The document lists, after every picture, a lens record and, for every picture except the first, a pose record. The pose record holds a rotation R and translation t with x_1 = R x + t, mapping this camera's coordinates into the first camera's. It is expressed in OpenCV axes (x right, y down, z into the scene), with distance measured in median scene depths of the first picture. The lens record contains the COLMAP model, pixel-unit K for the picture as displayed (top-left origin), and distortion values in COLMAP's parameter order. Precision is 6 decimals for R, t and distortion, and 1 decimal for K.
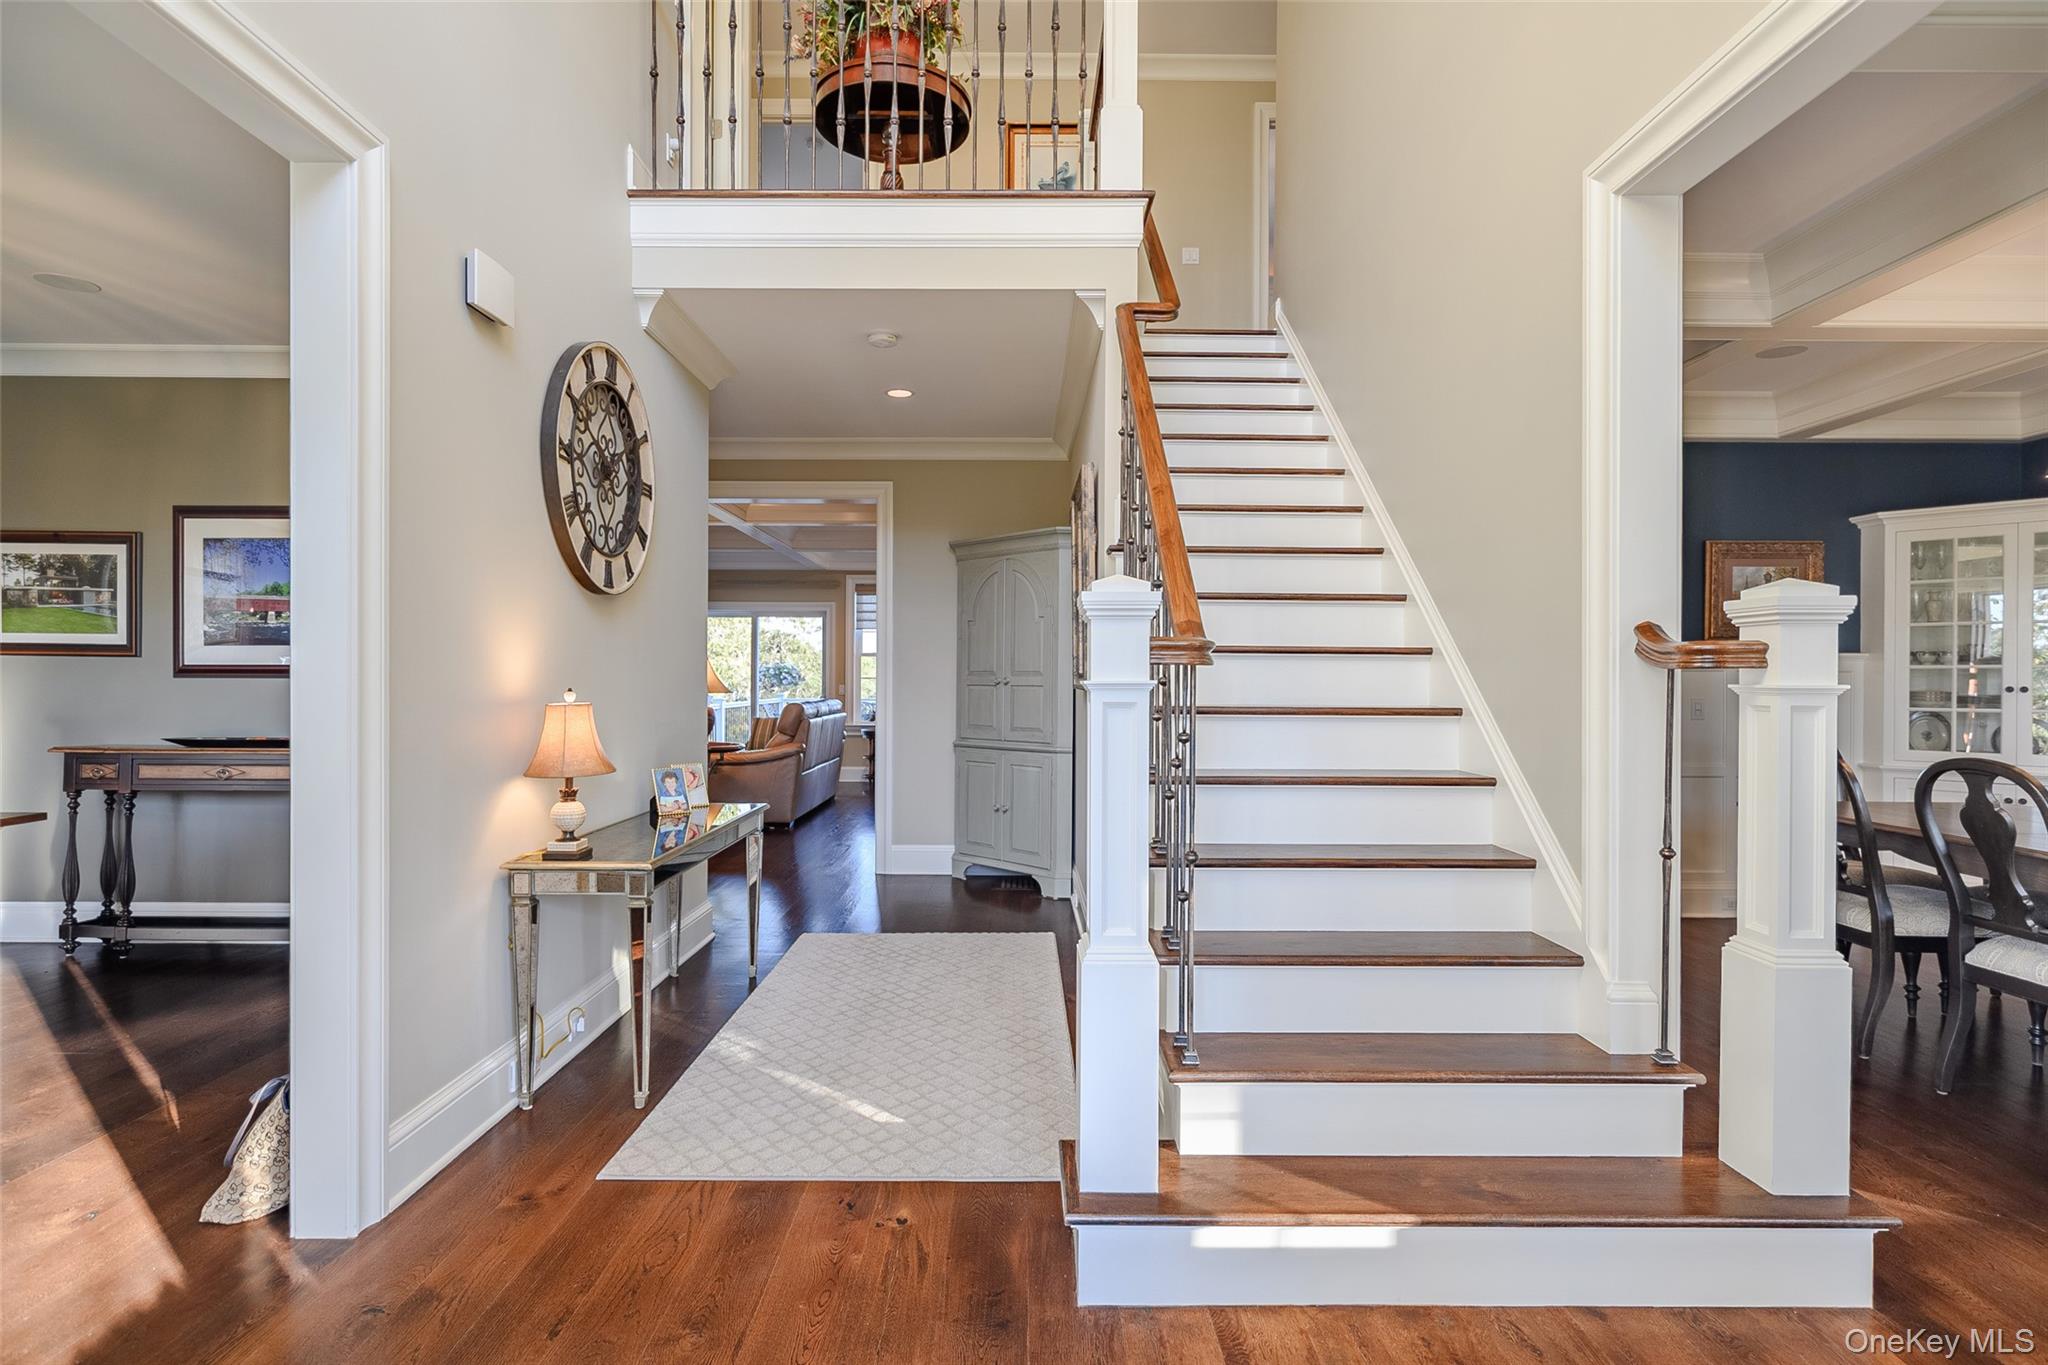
lens RADIAL K [[1040.8, 0, 1025.6], [0, 1040.8, 684.1], [0, 0, 1]] dist [0.002488, 0.002669]
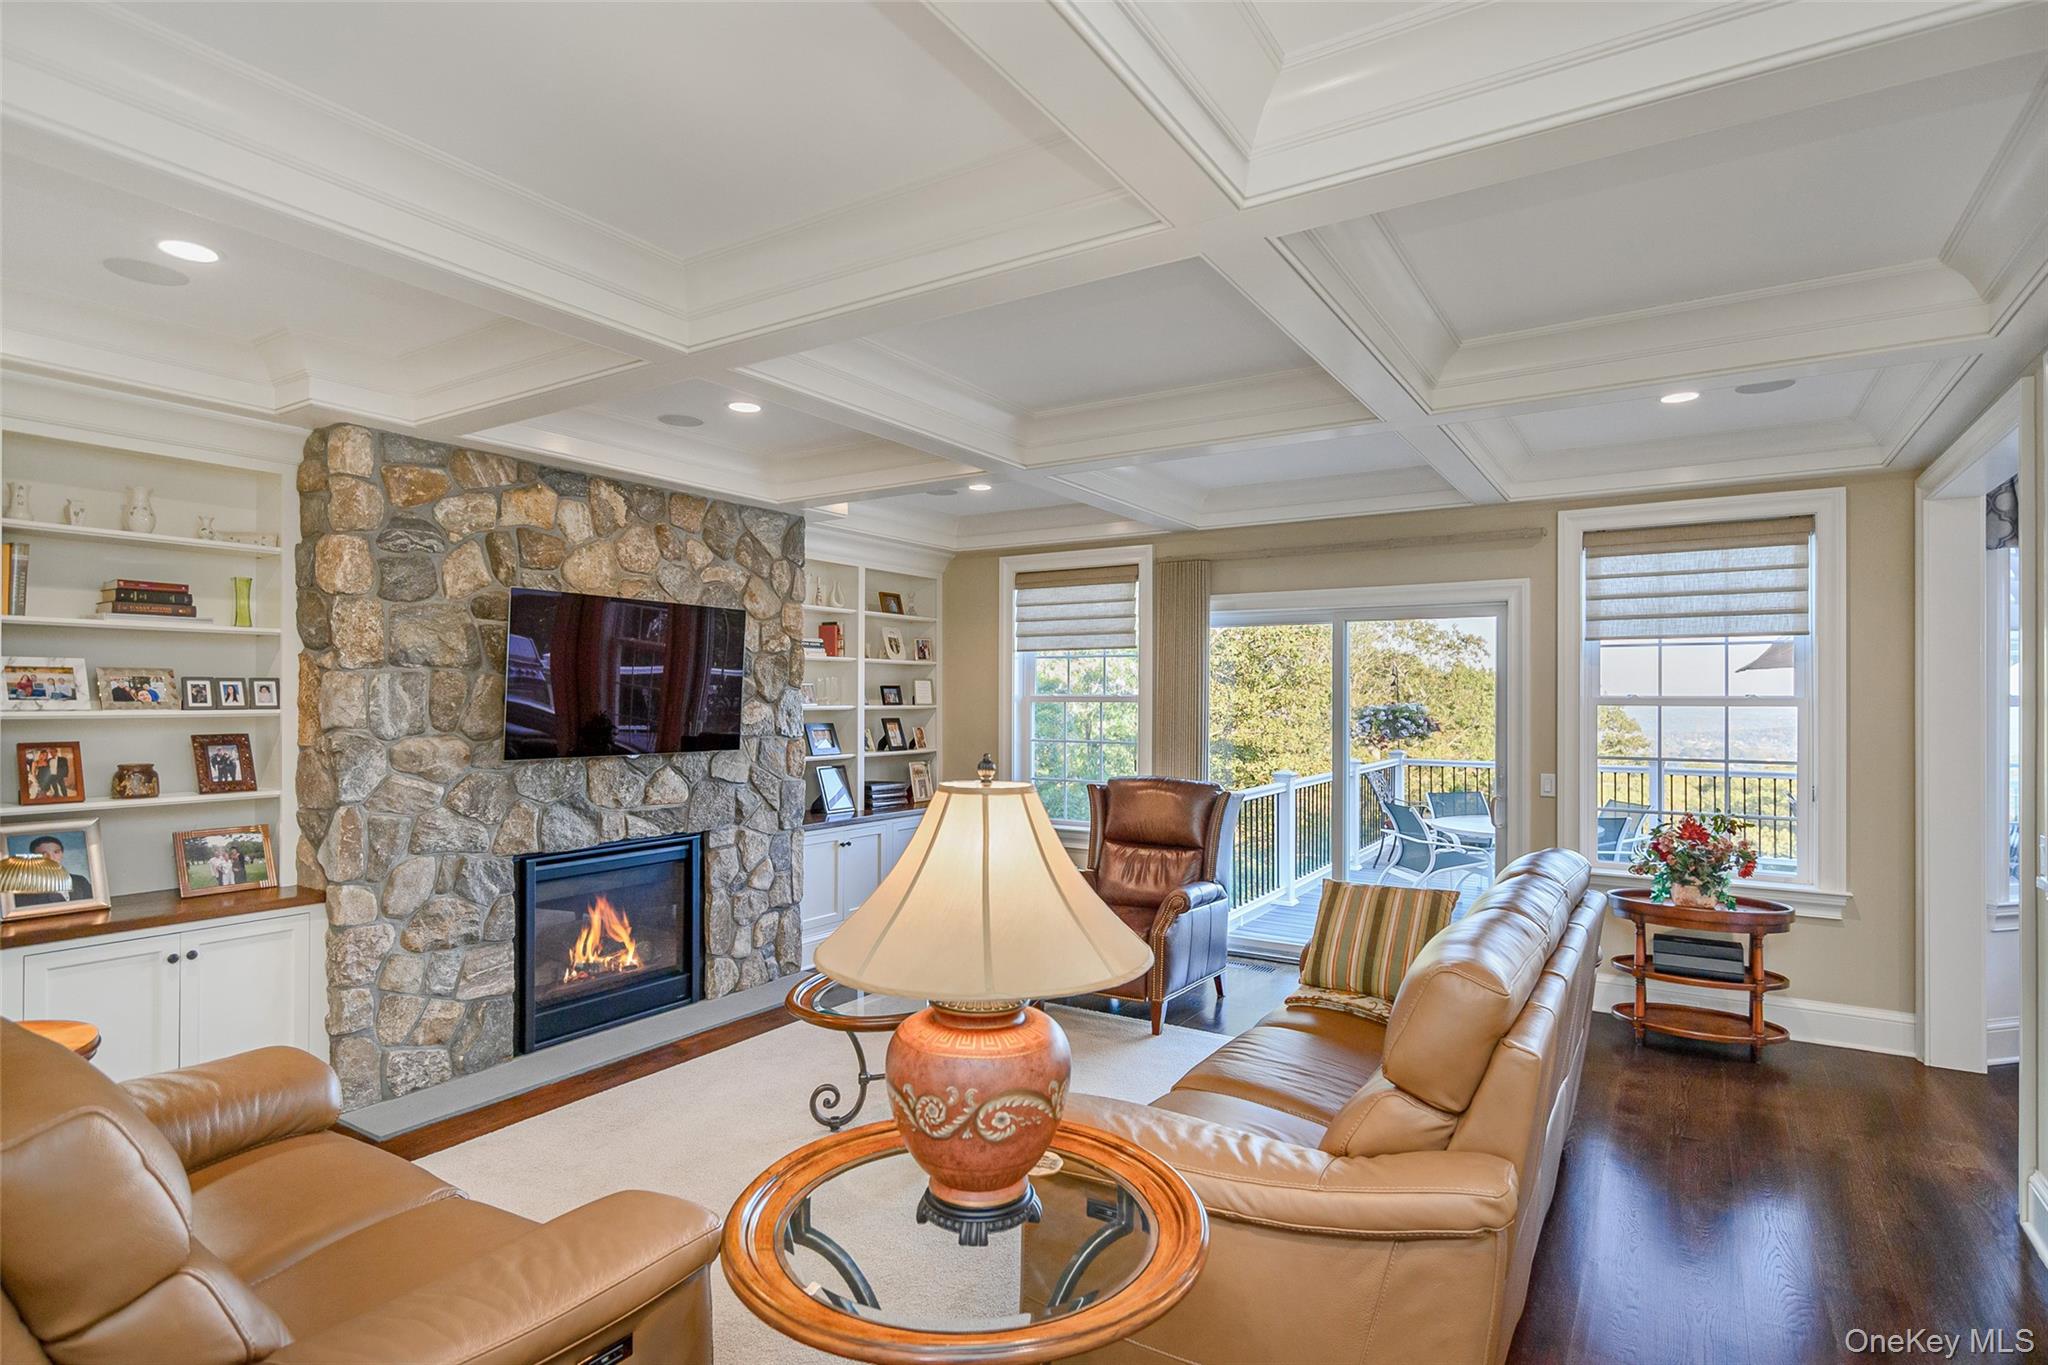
lens RADIAL K [[1040.8, 0, 1019.9], [0, 1040.8, 695.3], [0, 0, 1]] dist [0.002488, 0.002669]
pose [[0.836957, -0.006010, -0.547236, -0.123534], [0.001263, 0.999958, -0.009051, -0.026953], [0.547267, 0.006884, 0.836929, 0.526353]]
